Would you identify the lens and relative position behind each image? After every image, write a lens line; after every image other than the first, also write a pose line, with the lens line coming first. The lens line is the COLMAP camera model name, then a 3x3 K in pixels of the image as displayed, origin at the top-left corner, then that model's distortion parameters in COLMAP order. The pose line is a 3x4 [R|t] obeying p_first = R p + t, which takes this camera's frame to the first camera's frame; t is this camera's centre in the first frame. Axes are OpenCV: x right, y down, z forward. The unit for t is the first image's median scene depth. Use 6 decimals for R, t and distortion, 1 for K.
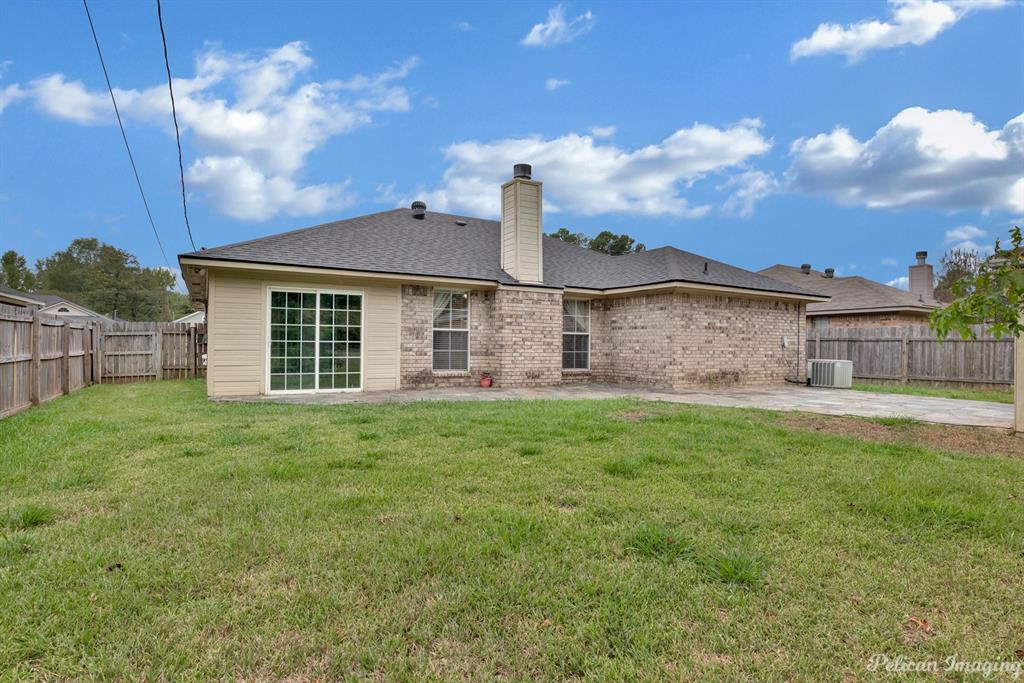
lens RADIAL K [[523.4, 0, 512.0], [0, 523.4, 342.7], [0, 0, 1]] dist [-0.050760, 0.020041]
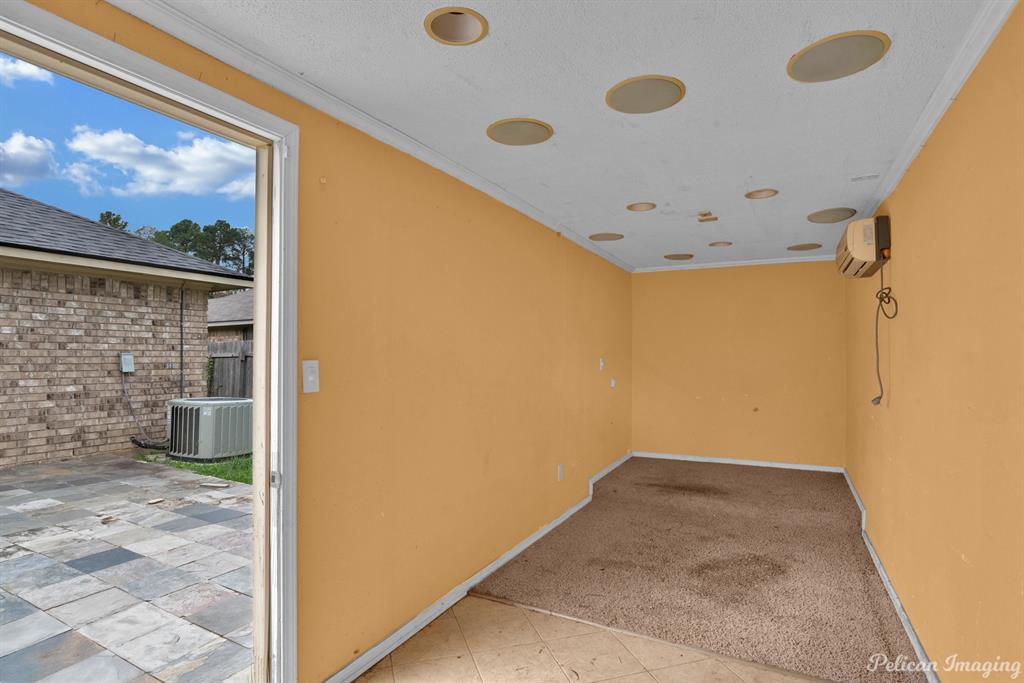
lens RADIAL K [[523.4, 0, 512.0], [0, 523.4, 342.7], [0, 0, 1]] dist [-0.050760, 0.020041]
pose [[0.857972, 0.000213, 0.513697, 0.596731], [0.010846, 0.999769, -0.018529, -0.008681], [-0.513583, 0.021469, 0.857771, 0.411797]]
